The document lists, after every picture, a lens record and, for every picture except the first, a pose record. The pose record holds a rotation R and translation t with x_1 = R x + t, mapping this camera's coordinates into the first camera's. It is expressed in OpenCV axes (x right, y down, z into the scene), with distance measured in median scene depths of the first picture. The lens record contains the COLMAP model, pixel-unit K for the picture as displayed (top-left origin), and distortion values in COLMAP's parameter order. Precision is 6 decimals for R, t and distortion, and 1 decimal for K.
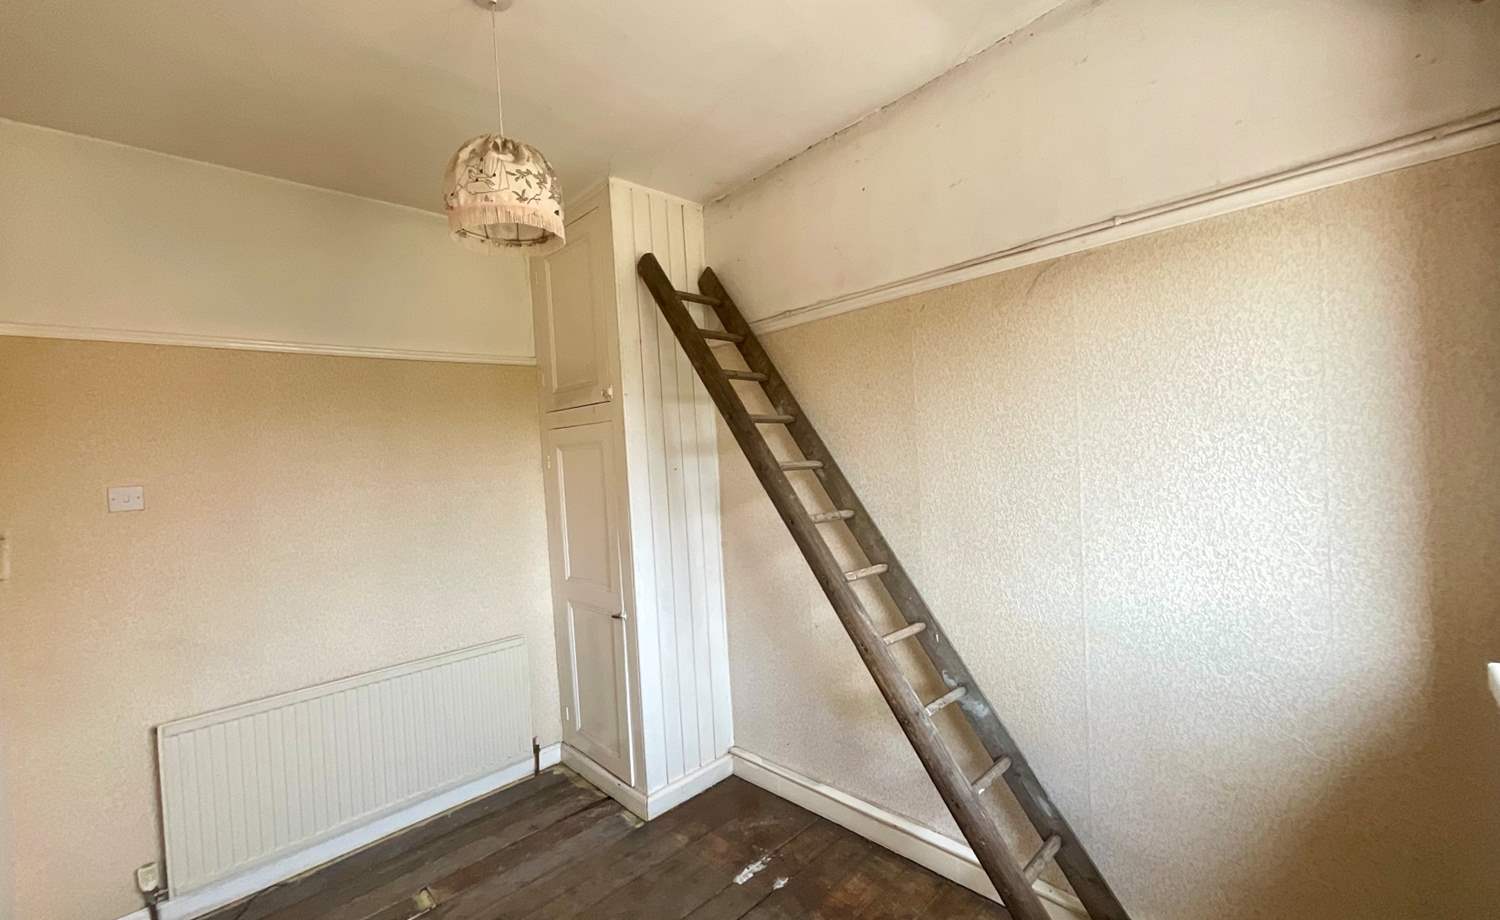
lens RADIAL K [[607.4, 0, 752.9], [0, 607.4, 460.2], [0, 0, 1]] dist [-0.004476, 0.000319]
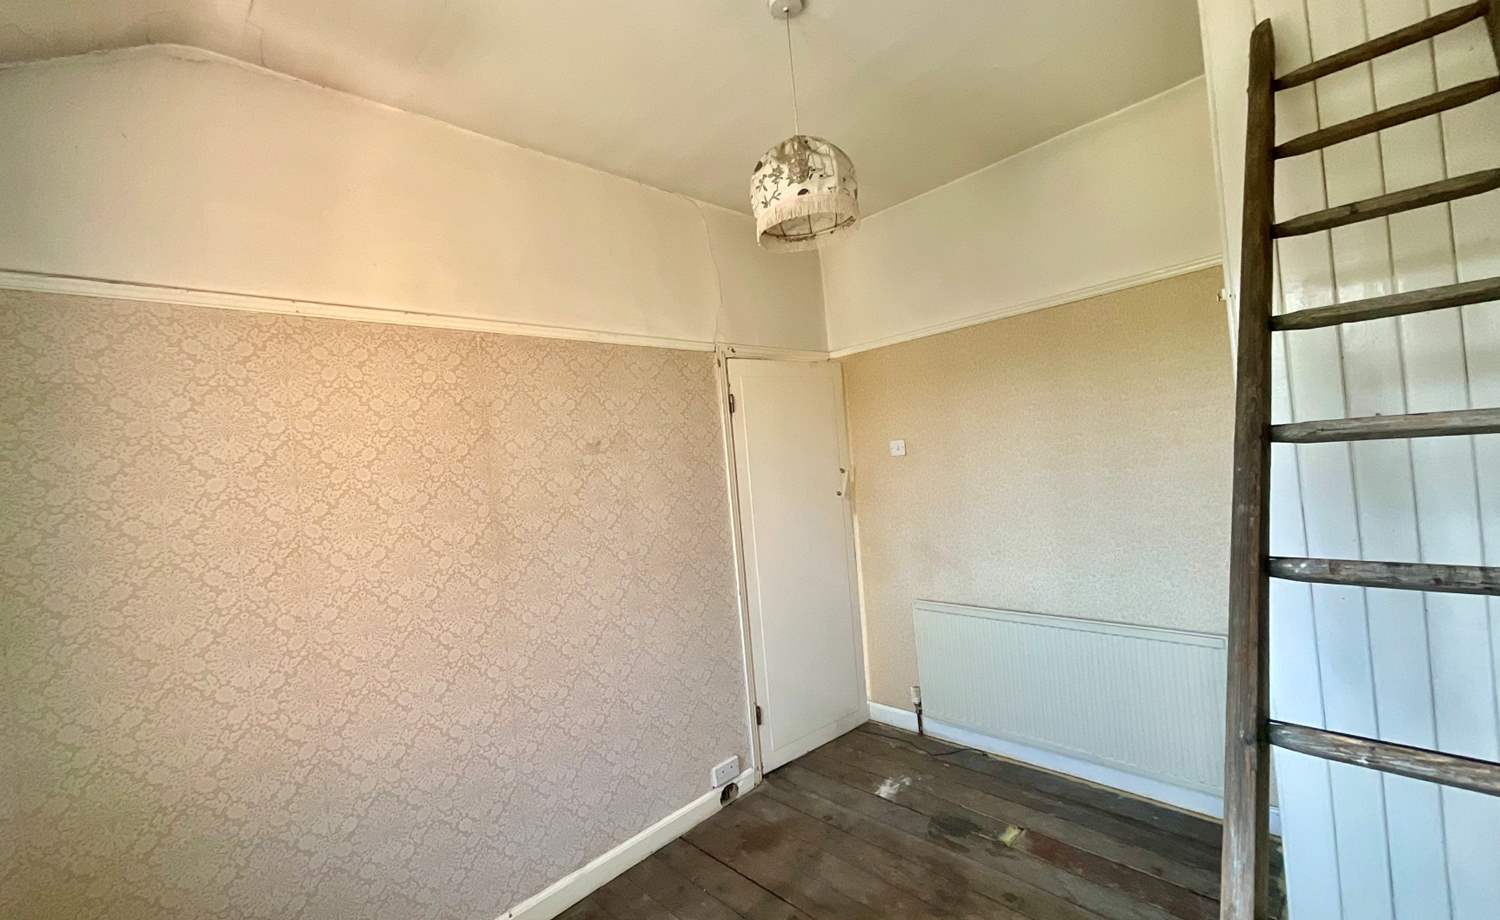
lens RADIAL K [[607.4, 0, 755.8], [0, 607.4, 458.9], [0, 0, 1]] dist [-0.004476, 0.000319]
pose [[-0.027314, 0.060444, -0.997798, 0.594126], [0.091807, 0.994103, 0.057707, -0.035760], [0.995402, -0.090028, -0.032702, 0.794427]]
